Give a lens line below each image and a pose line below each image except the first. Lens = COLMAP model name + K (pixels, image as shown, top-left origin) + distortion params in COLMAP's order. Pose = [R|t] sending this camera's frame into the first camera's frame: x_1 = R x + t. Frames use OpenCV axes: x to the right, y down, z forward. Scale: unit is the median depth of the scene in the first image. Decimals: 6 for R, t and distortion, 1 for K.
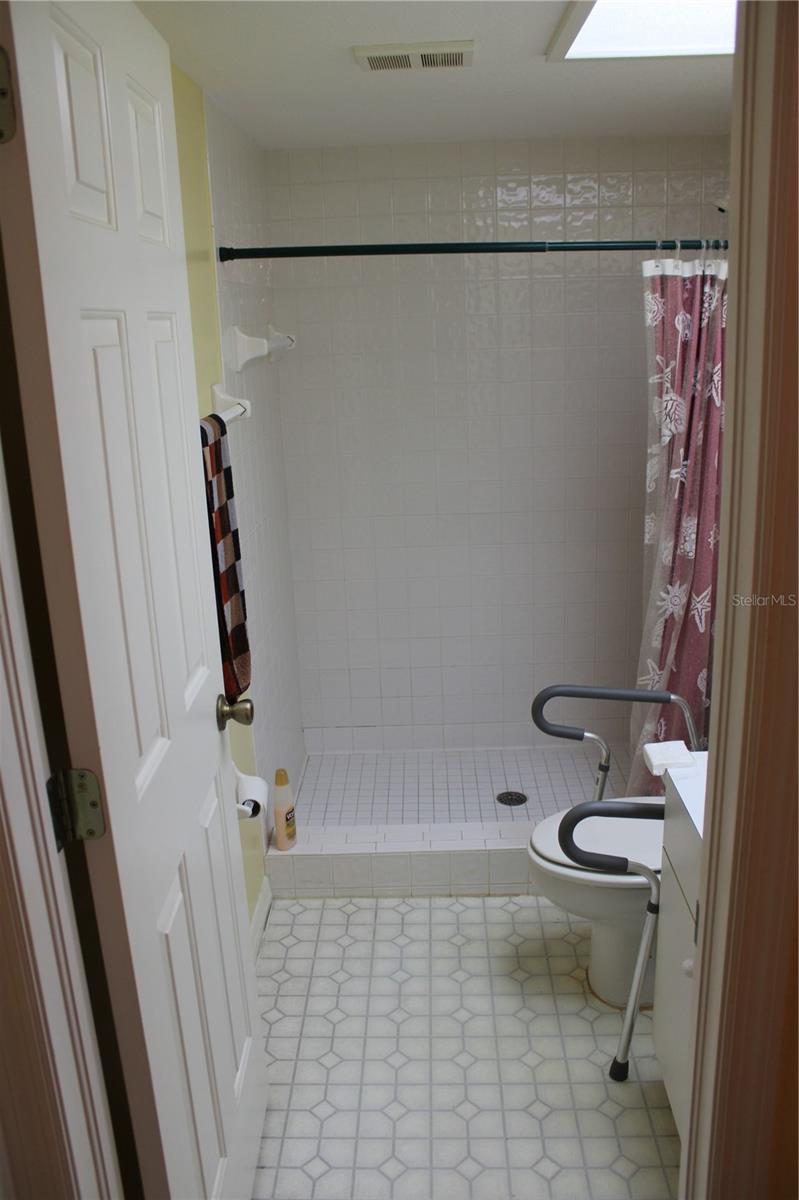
lens RADIAL K [[990.1, 0, 399.0], [0, 990.1, 596.1], [0, 0, 1]] dist [-0.100499, 0.048389]
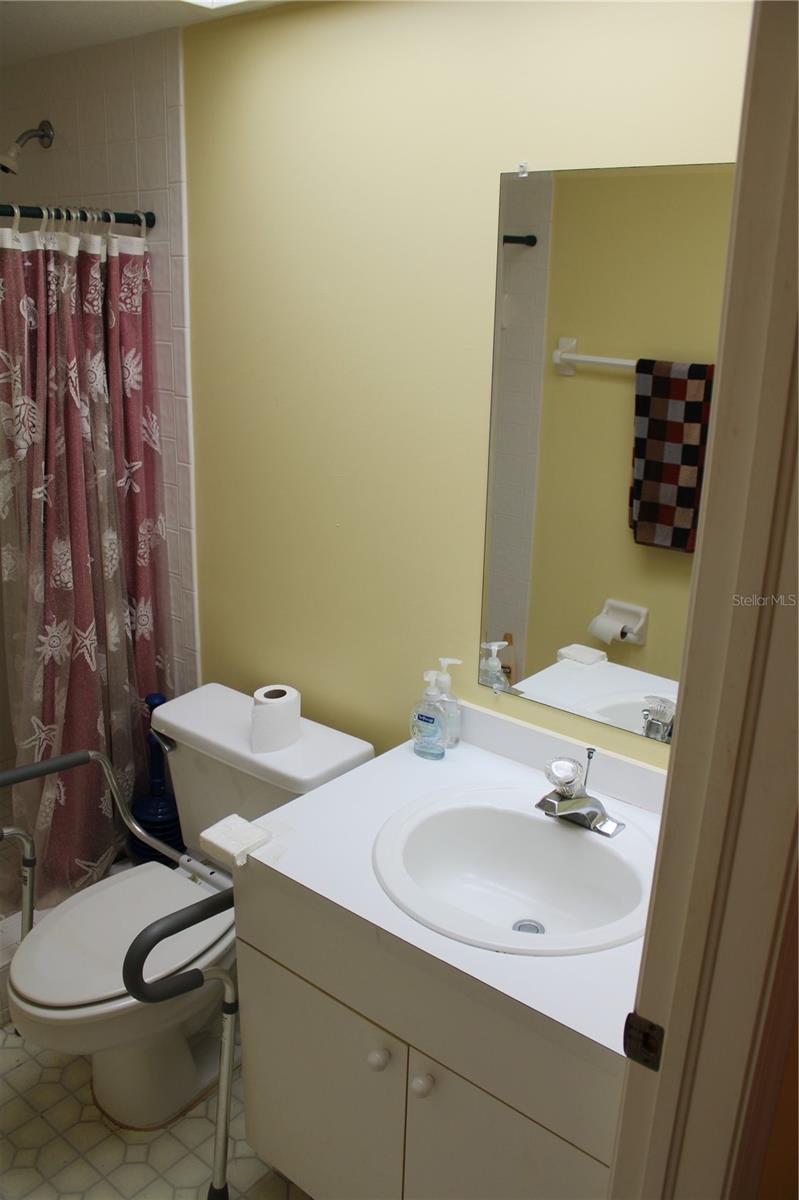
lens RADIAL K [[990.1, 0, 399.2], [0, 990.1, 605.1], [0, 0, 1]] dist [-0.100499, 0.048389]
pose [[0.612090, -0.202915, 0.764311, -0.182597], [0.169505, 0.977719, 0.123826, -0.084918], [-0.772408, 0.053762, 0.632848, 0.259445]]
